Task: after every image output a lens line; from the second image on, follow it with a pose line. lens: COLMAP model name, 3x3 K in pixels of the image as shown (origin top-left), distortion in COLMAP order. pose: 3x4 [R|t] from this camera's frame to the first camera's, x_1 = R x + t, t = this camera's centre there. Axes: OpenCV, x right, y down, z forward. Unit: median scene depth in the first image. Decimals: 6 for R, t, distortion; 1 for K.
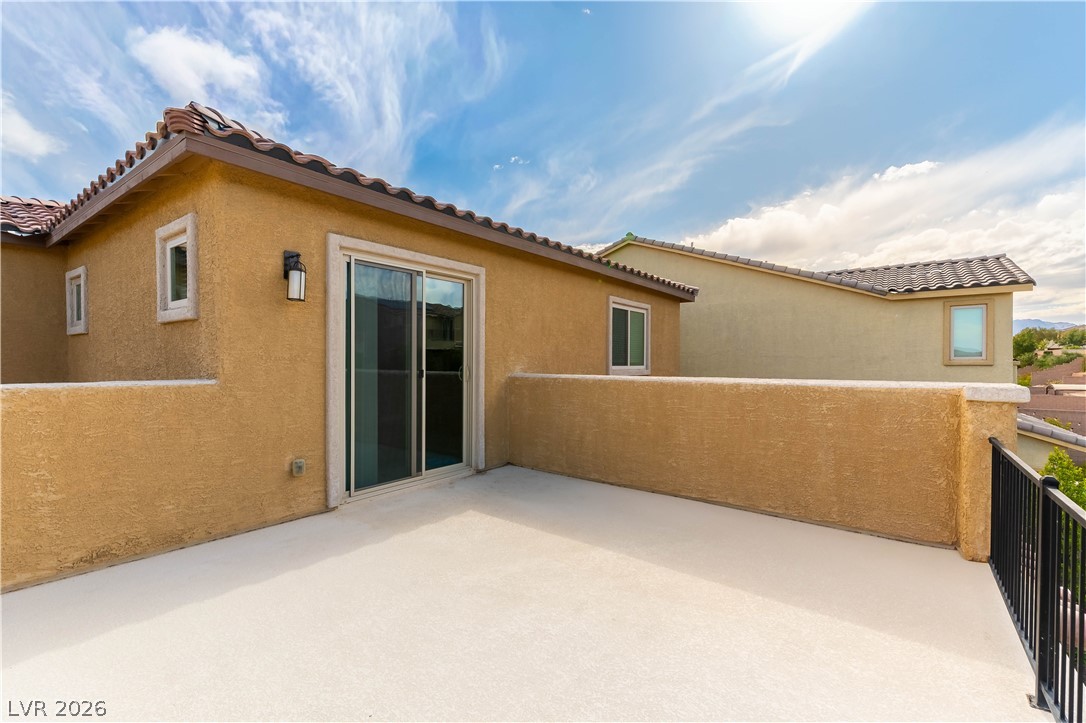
lens RADIAL K [[472.9, 0, 540.6], [0, 472.9, 365.1], [0, 0, 1]] dist [-0.000819, 0.000748]
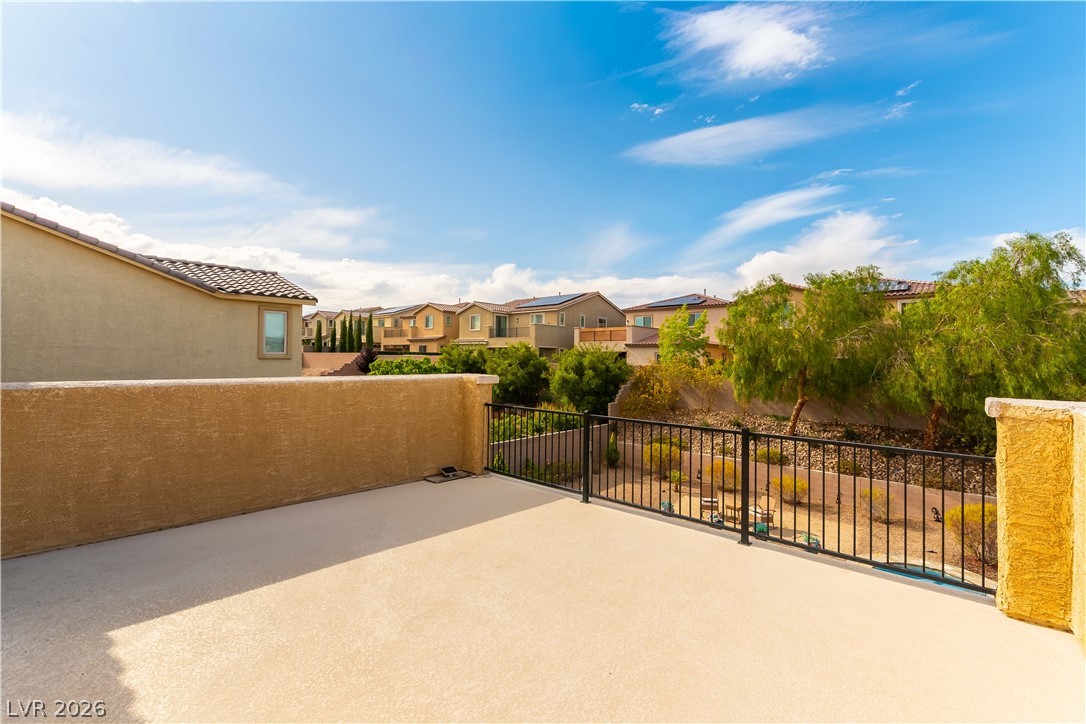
lens RADIAL K [[472.9, 0, 539.8], [0, 472.9, 358.7], [0, 0, 1]] dist [-0.000819, 0.000748]
pose [[0.102367, -0.001974, 0.994745, -0.526059], [-0.006756, 0.999974, 0.002680, -0.016802], [-0.994724, -0.006995, 0.102351, 0.357841]]
